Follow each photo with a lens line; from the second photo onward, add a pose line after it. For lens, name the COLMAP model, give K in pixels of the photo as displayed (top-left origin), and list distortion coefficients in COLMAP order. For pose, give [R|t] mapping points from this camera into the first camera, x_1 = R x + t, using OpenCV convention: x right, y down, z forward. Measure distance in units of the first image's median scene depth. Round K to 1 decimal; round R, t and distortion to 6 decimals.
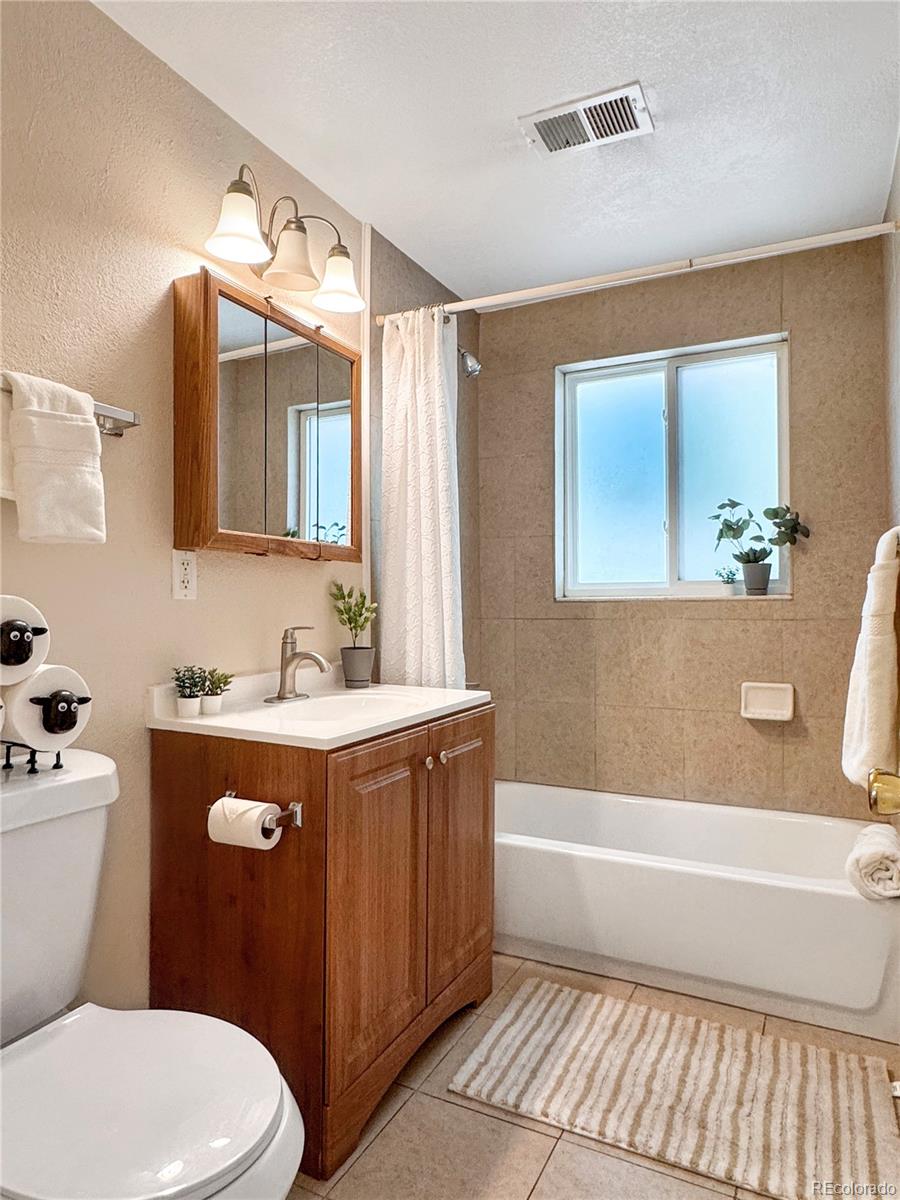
lens RADIAL K [[756.2, 0, 450.0], [0, 756.2, 600.0], [0, 0, 1]] dist [0.012009, 0.012864]
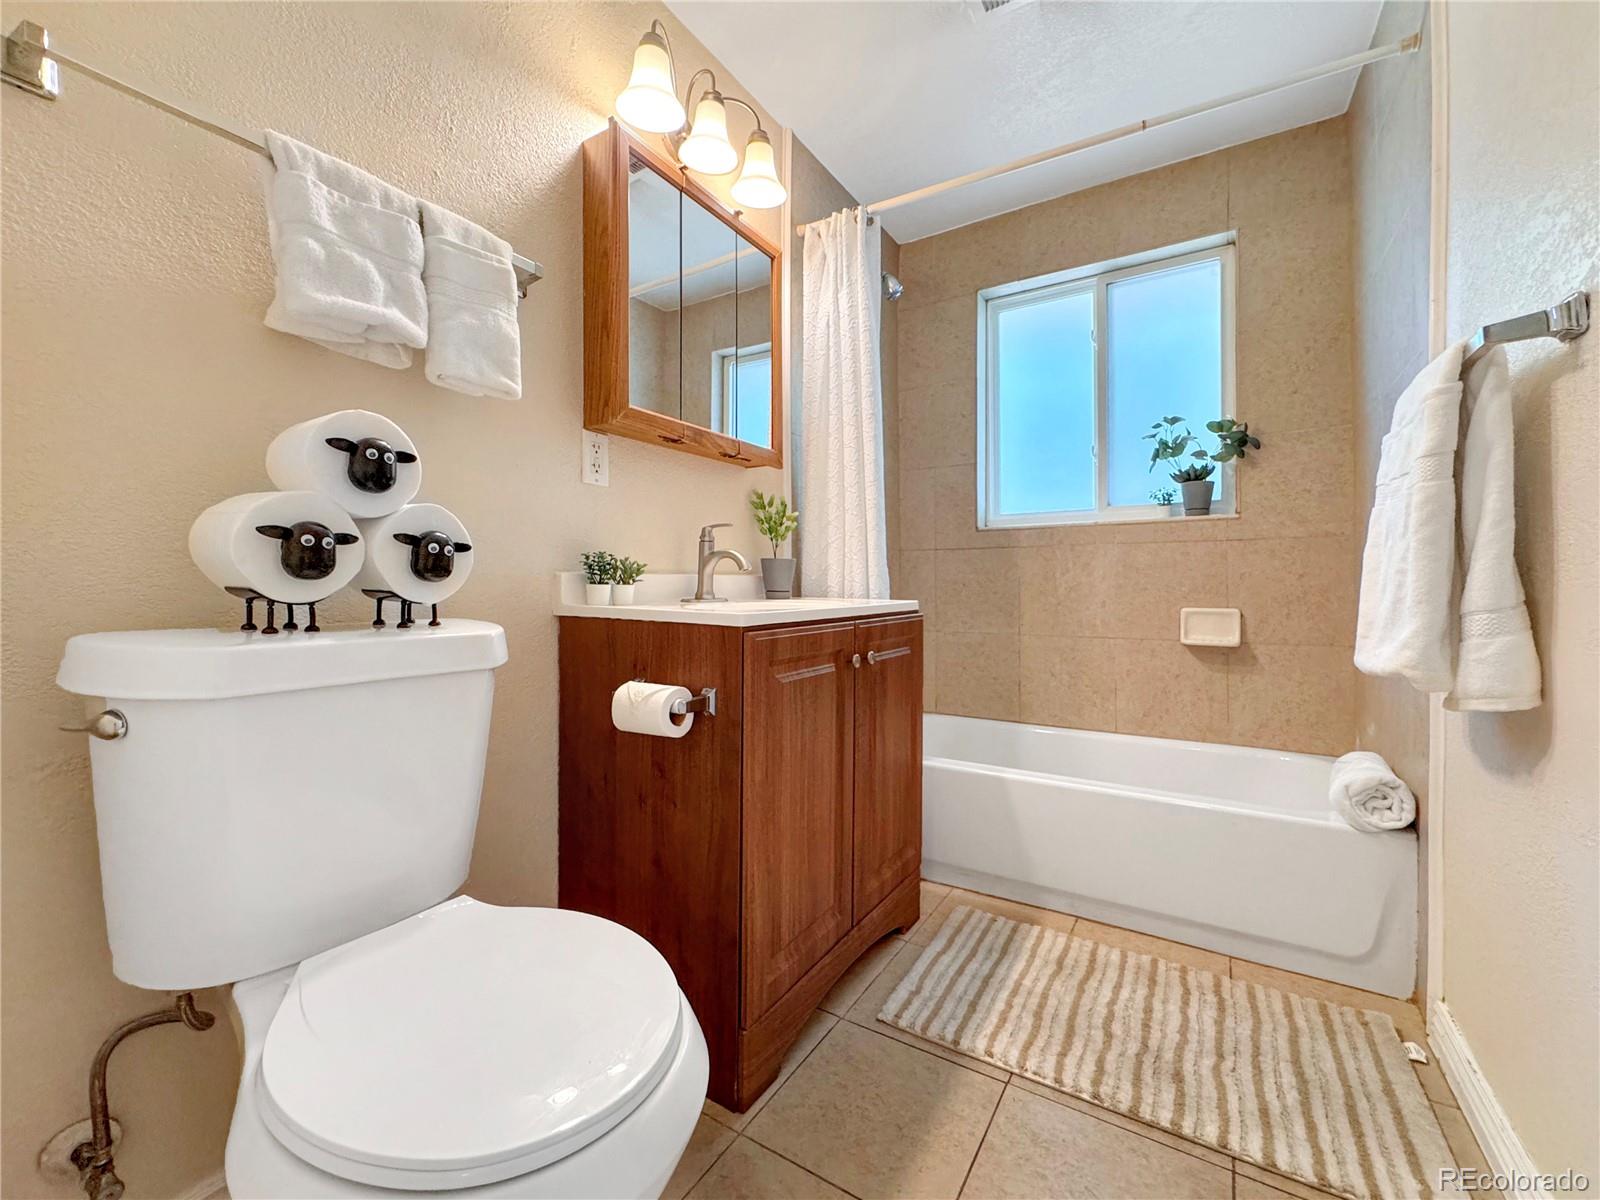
lens RADIAL K [[638.2, 0, 800.0], [0, 638.2, 600.0], [0, 0, 1]] dist [0.016094, 0.000414]
pose [[0.995975, -0.000769, -0.089628, -0.023170], [0.000809, 1.000000, 0.000406, 0.127539], [0.089628, -0.000477, 0.995975, 0.204428]]
